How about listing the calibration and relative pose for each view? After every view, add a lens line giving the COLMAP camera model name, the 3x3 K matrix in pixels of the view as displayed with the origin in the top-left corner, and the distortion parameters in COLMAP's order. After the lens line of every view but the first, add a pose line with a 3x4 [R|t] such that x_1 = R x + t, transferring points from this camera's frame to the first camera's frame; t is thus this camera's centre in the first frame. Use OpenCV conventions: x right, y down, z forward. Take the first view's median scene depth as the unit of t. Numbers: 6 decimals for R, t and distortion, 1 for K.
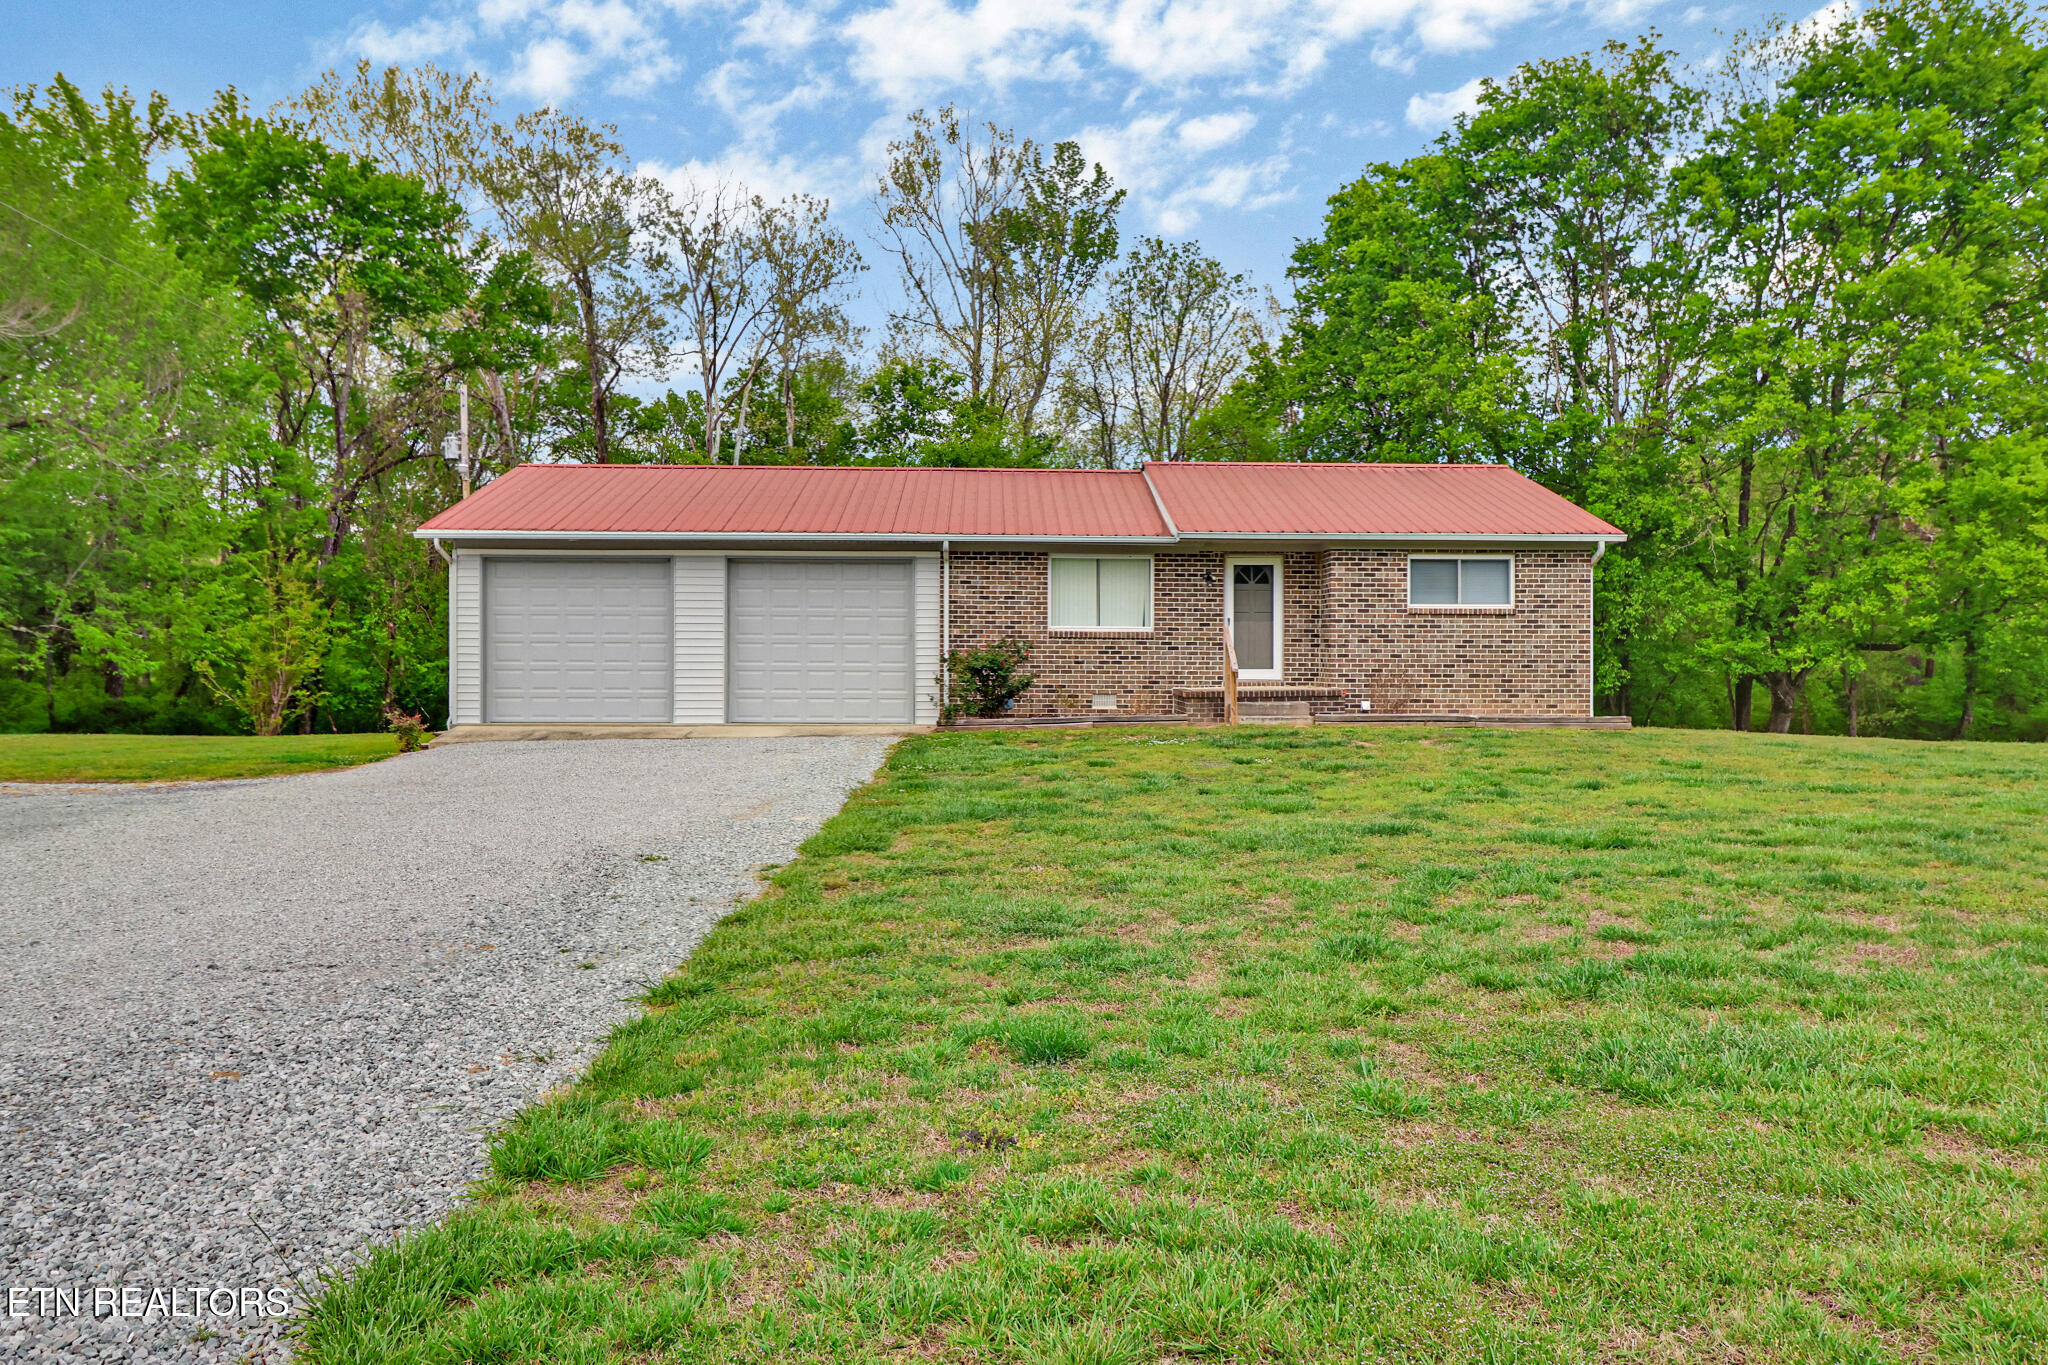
lens RADIAL K [[1422.4, 0, 1024.0], [0, 1422.4, 682.5], [0, 0, 1]] dist [0.002069, 0.001664]
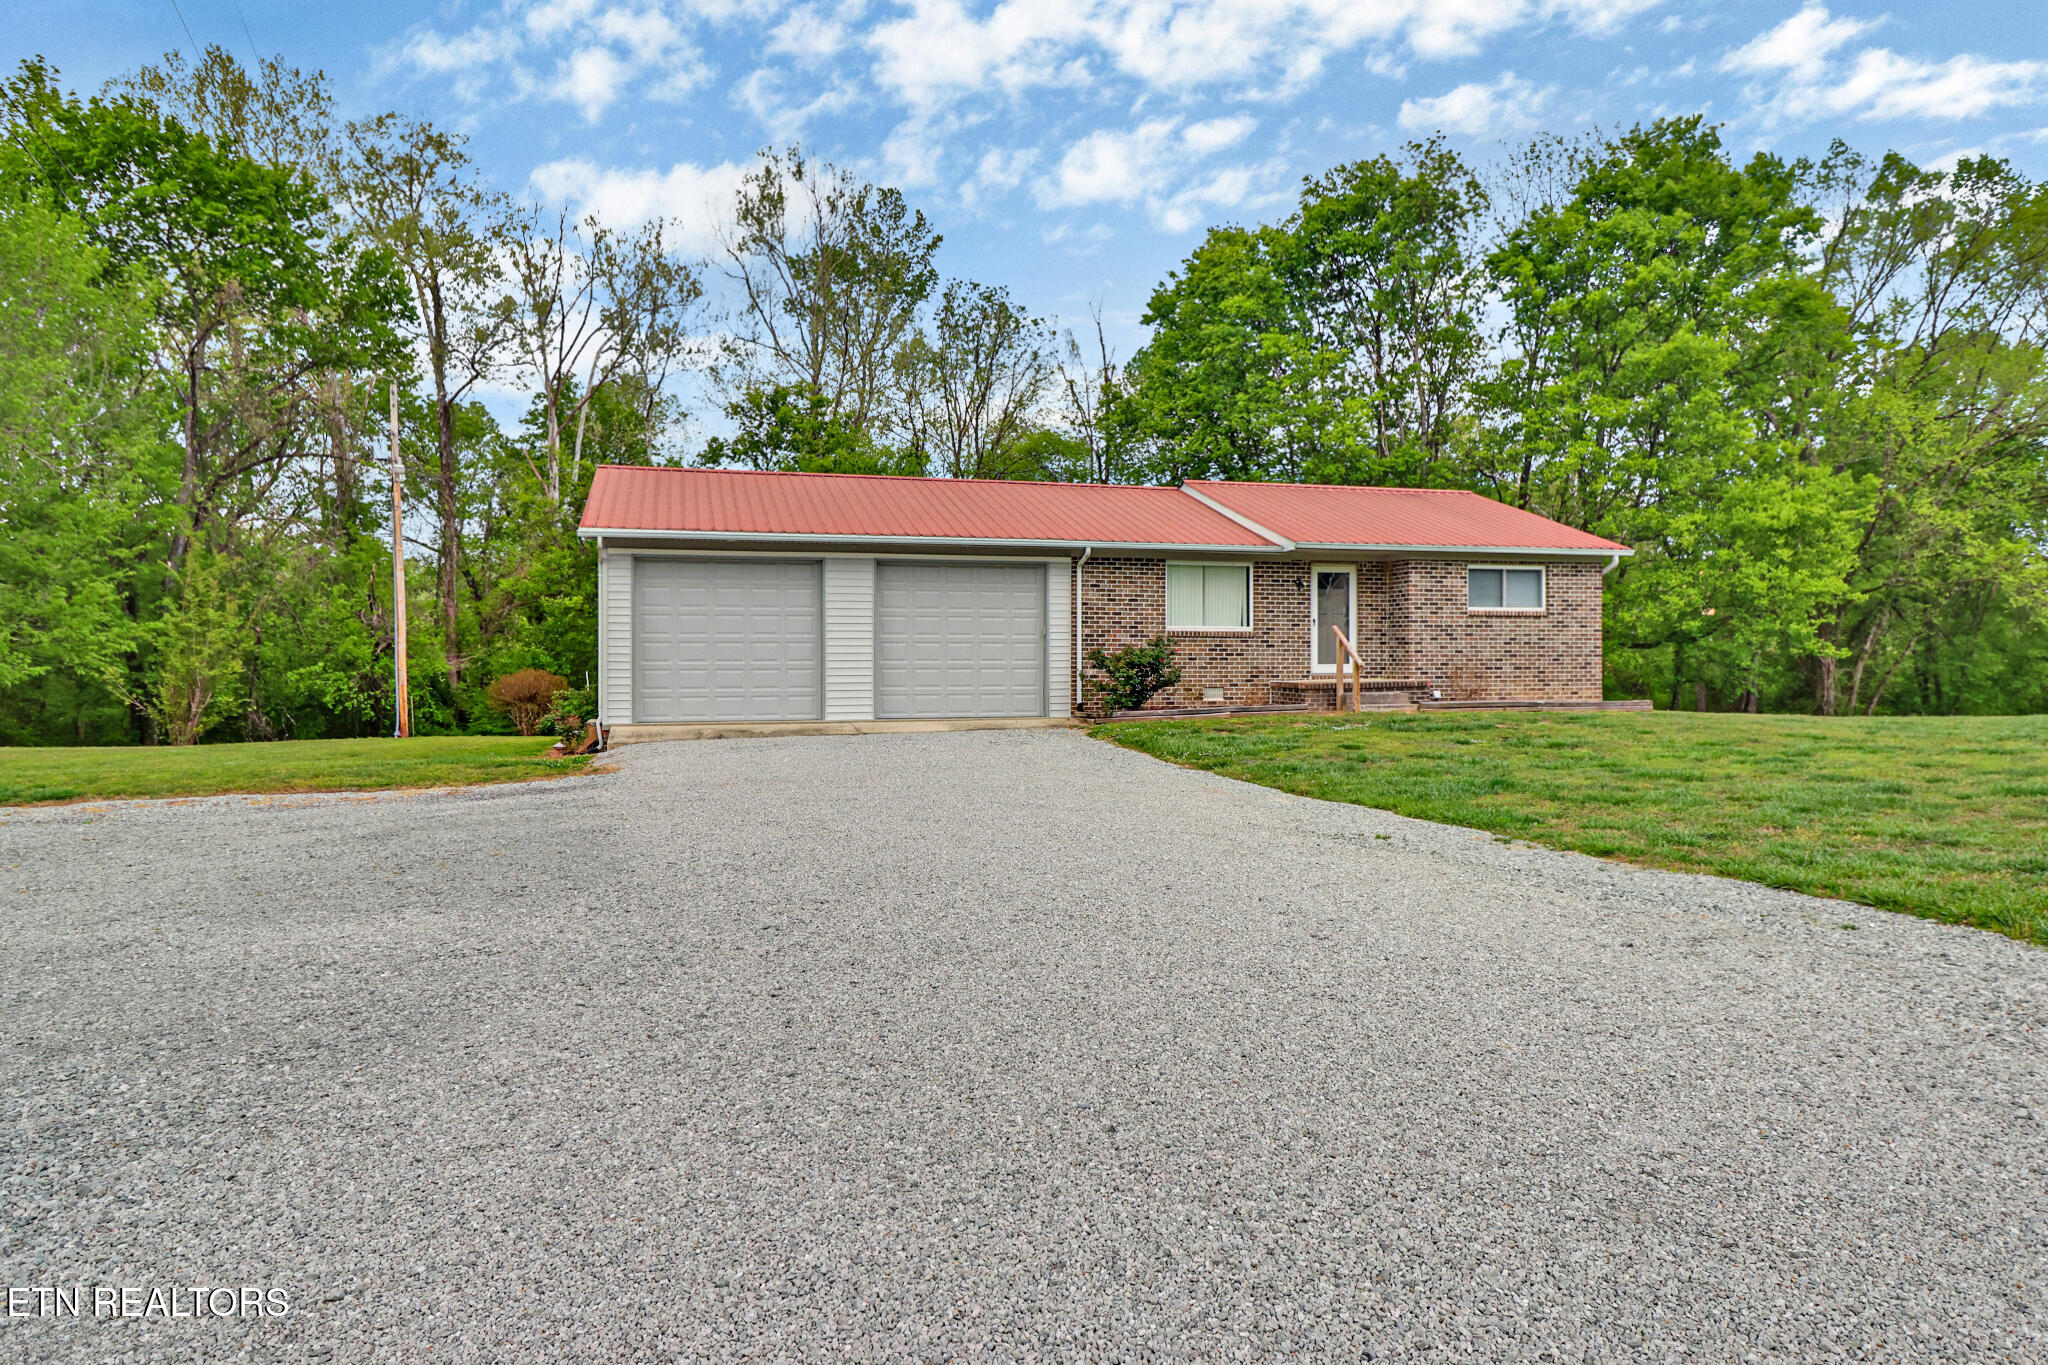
lens RADIAL K [[1283.7, 0, 1024.0], [0, 1283.7, 682.5], [0, 0, 1]] dist [-0.000737, 0.000412]
pose [[0.970899, -0.009944, 0.239283, -0.327468], [0.010492, 0.999944, -0.001013, 0.003885], [-0.239260, 0.003494, 0.970949, 0.061277]]
